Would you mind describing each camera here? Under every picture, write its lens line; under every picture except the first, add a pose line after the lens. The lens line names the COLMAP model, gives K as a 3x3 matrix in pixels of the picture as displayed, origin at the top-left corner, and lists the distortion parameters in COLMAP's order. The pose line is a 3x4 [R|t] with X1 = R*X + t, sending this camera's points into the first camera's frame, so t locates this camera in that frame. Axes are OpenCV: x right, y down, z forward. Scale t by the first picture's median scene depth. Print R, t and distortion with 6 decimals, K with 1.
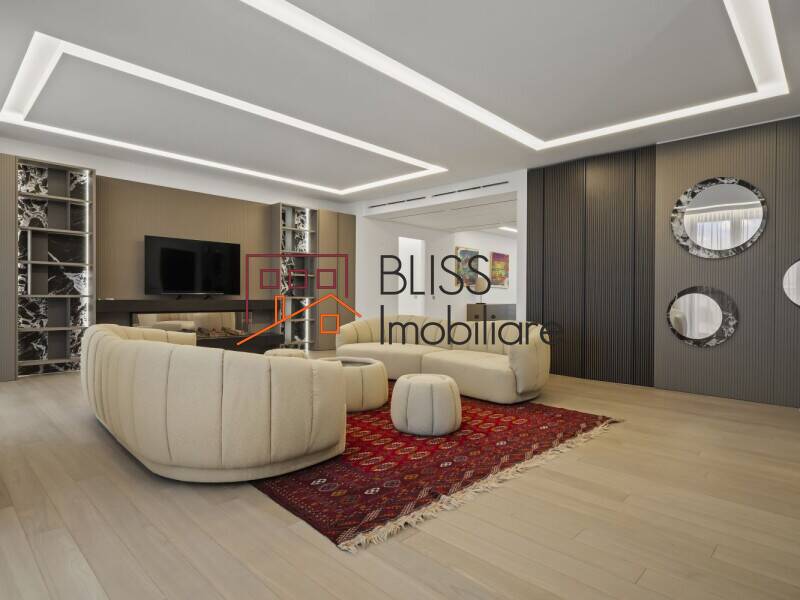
lens RADIAL K [[456.1, 0, 400.0], [0, 456.1, 300.0], [0, 0, 1]] dist [0.004305, 0.000608]
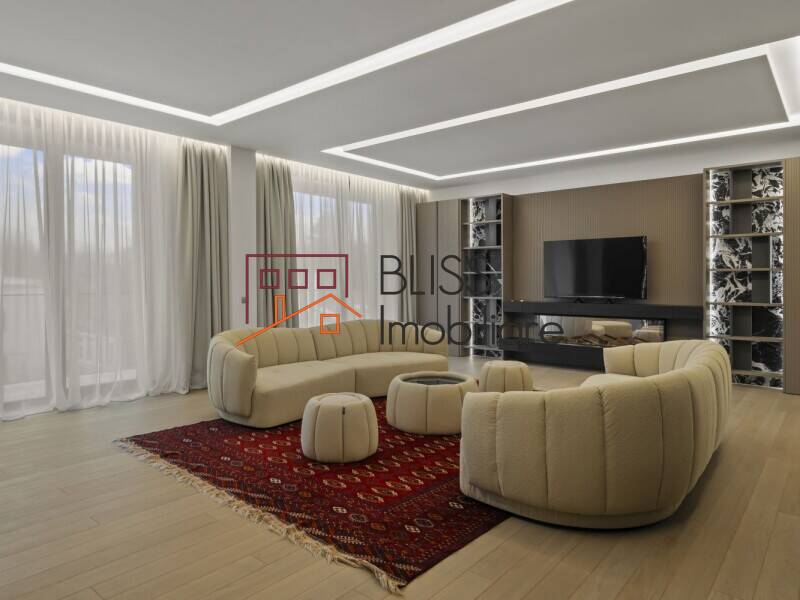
lens RADIAL K [[513.7, 0, 400.1], [0, 513.7, 286.1], [0, 0, 1]] dist [0.001419, 0.000350]
pose [[0.075234, -0.004746, -0.997155, 0.674972], [-0.011422, 0.999919, -0.005620, -0.030300], [0.997100, 0.011812, 0.075174, 0.641376]]
